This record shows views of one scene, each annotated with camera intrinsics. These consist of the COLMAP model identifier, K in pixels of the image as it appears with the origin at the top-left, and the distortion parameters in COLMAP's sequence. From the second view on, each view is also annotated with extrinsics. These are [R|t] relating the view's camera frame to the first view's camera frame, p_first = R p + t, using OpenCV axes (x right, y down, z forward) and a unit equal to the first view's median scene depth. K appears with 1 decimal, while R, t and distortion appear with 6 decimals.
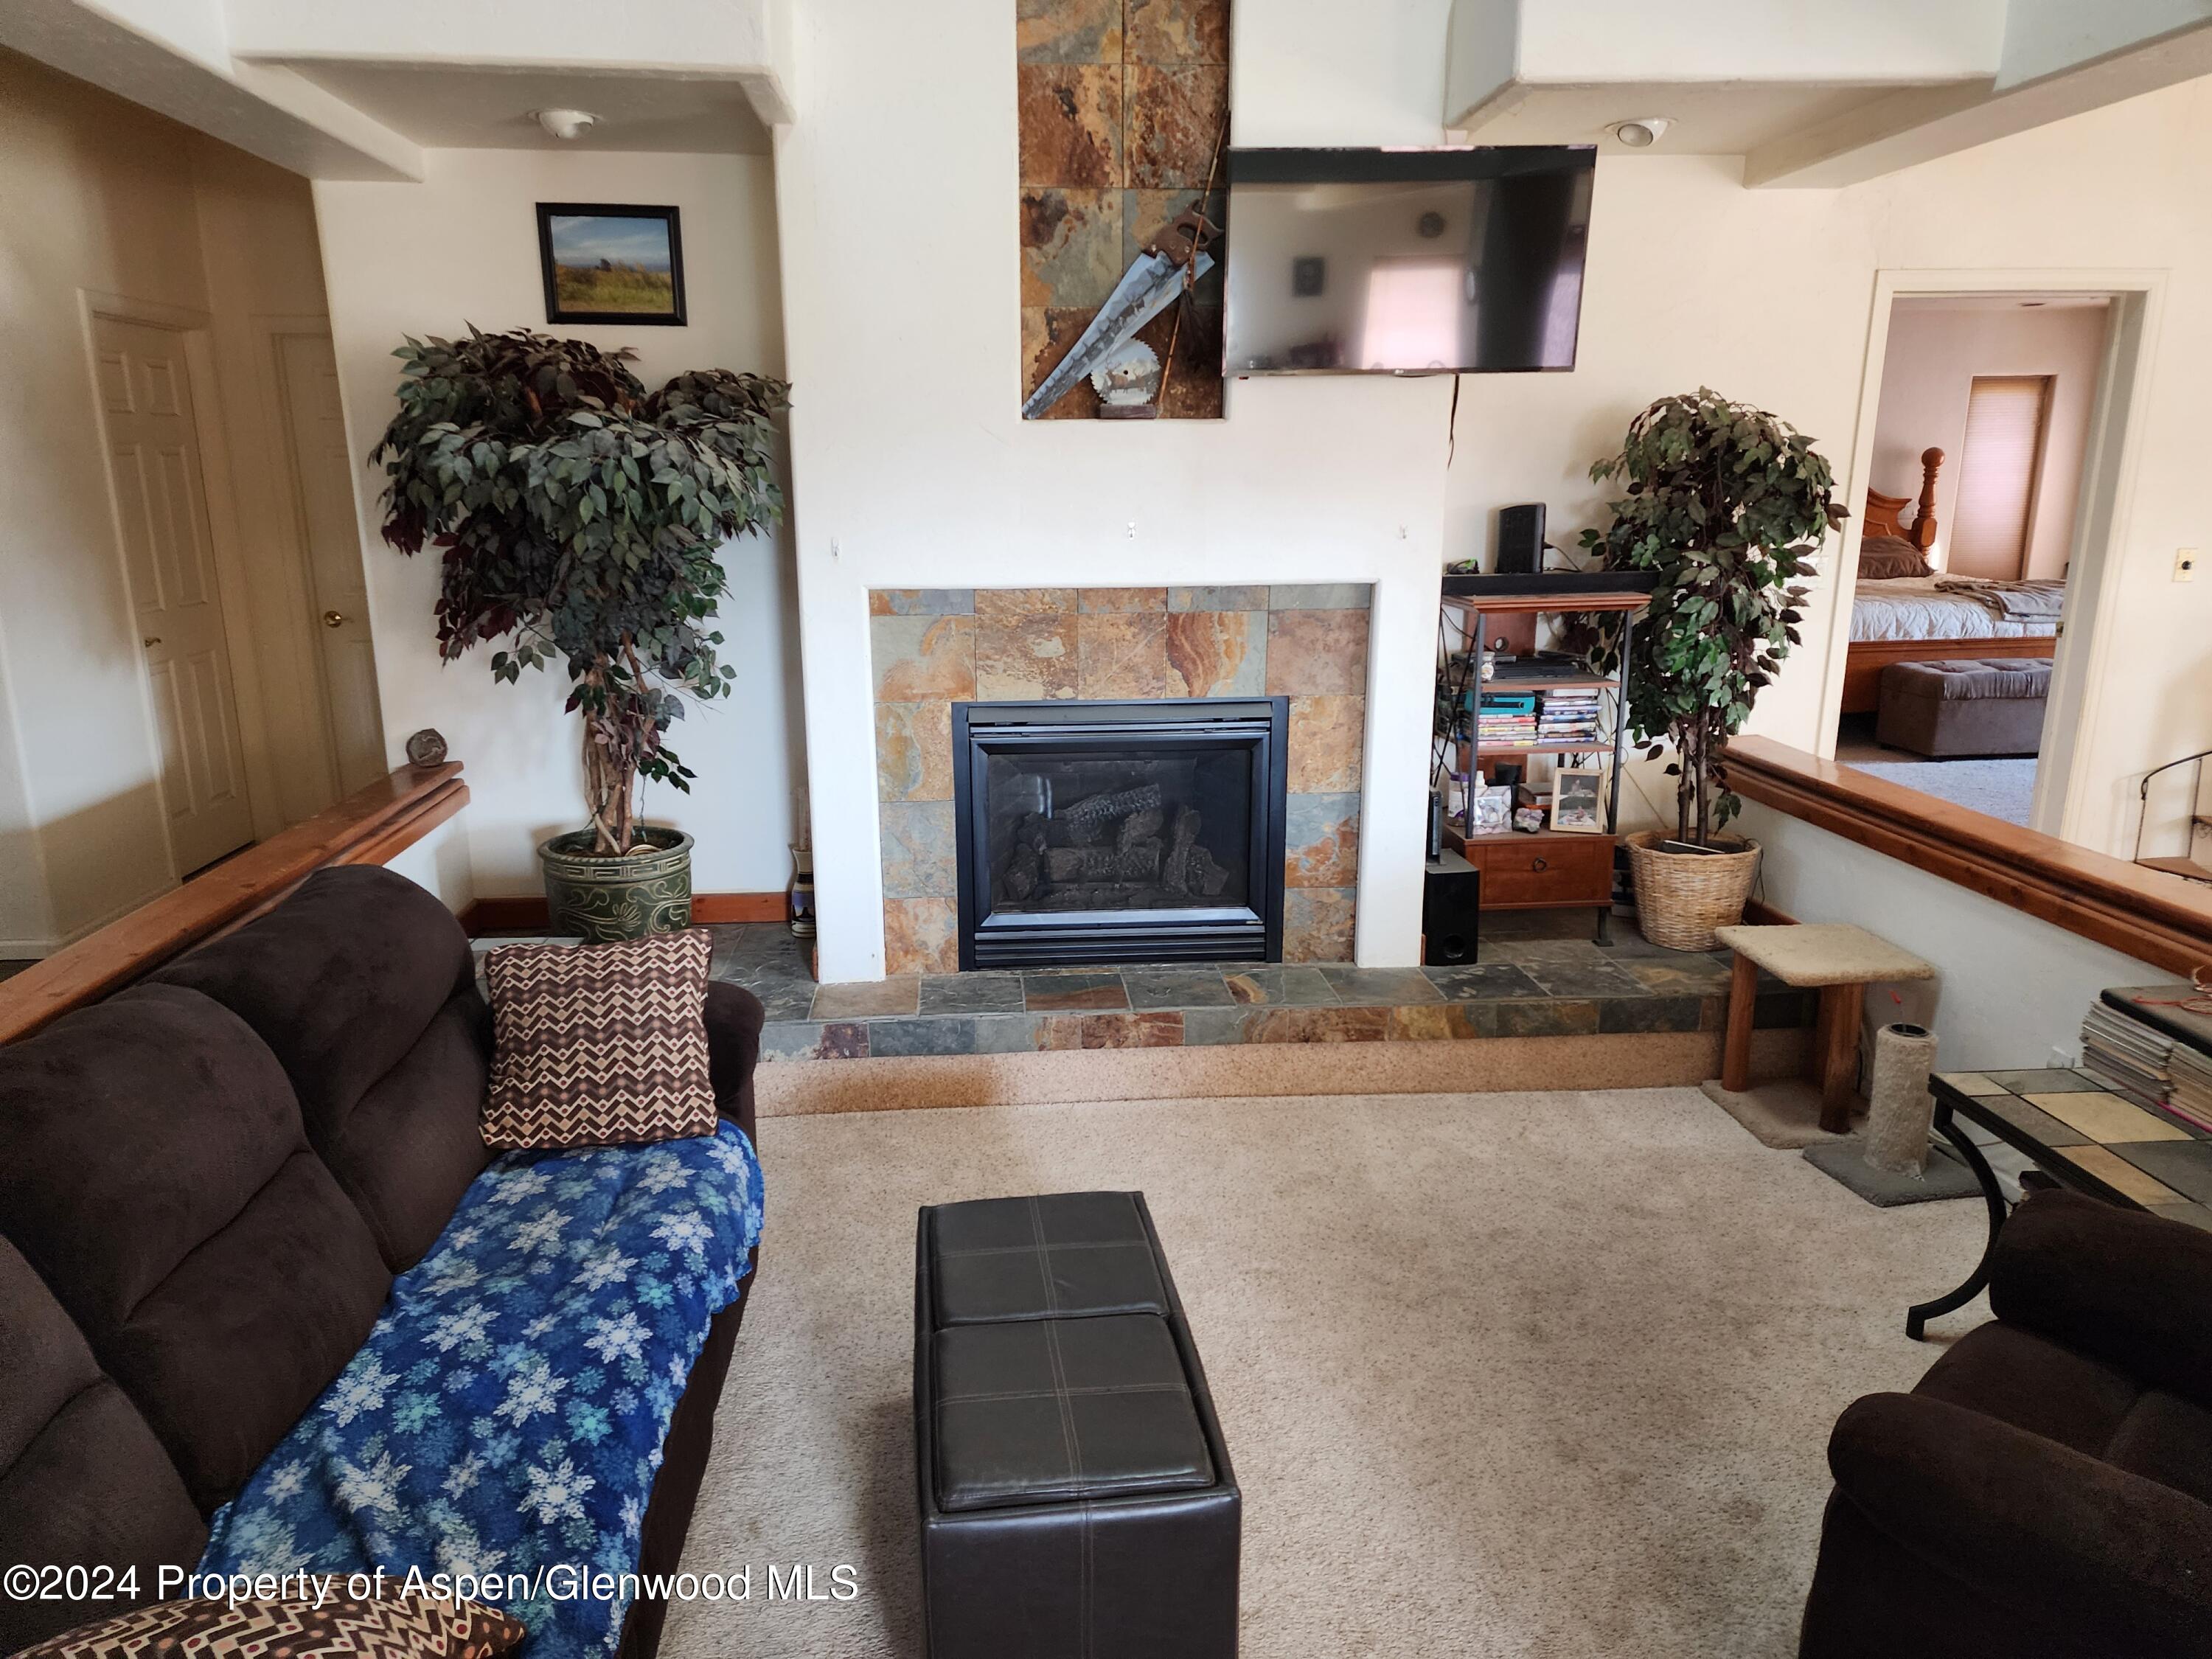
lens RADIAL K [[1470.9, 0, 1102.8], [0, 1470.9, 821.9], [0, 0, 1]] dist [0.090060, -0.087659]
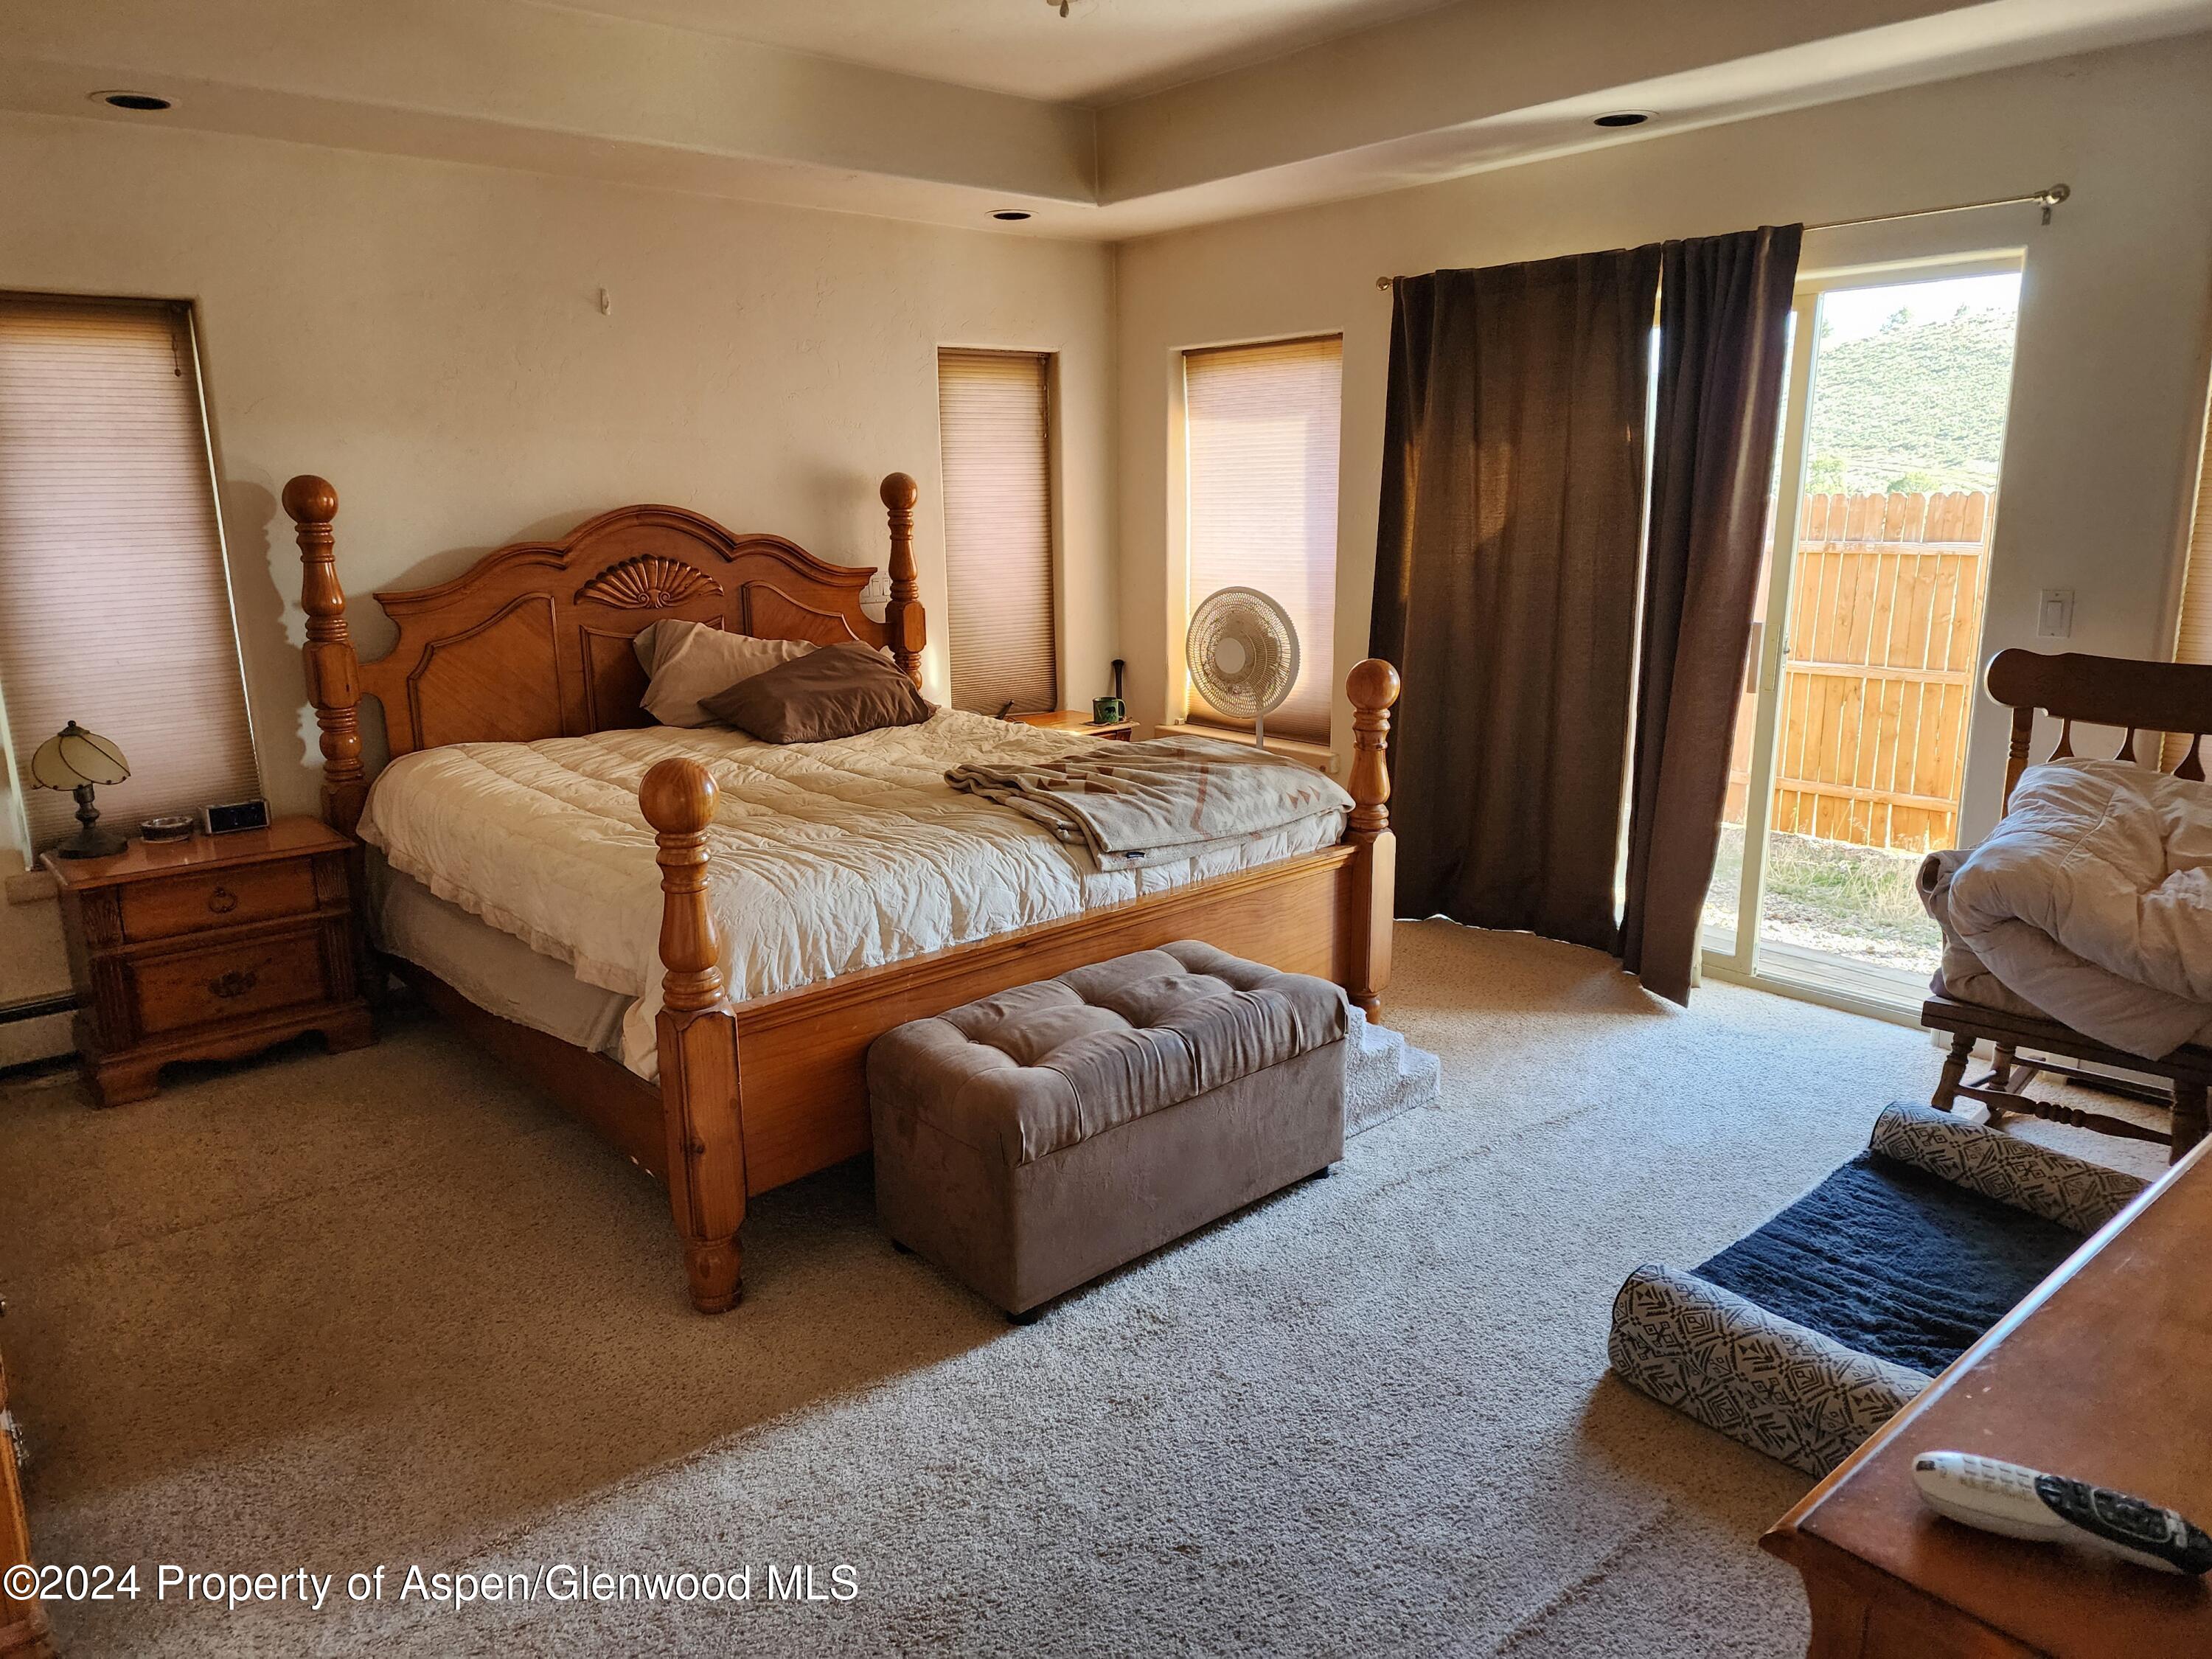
lens RADIAL K [[1470.9, 0, 1102.8], [0, 1470.9, 821.9], [0, 0, 1]] dist [0.090060, -0.087659]
pose [[0.812619, -0.139448, 0.565865, 0.378789], [0.147652, 0.988535, 0.031571, -0.168315], [-0.563781, 0.057896, 0.823893, 0.678069]]
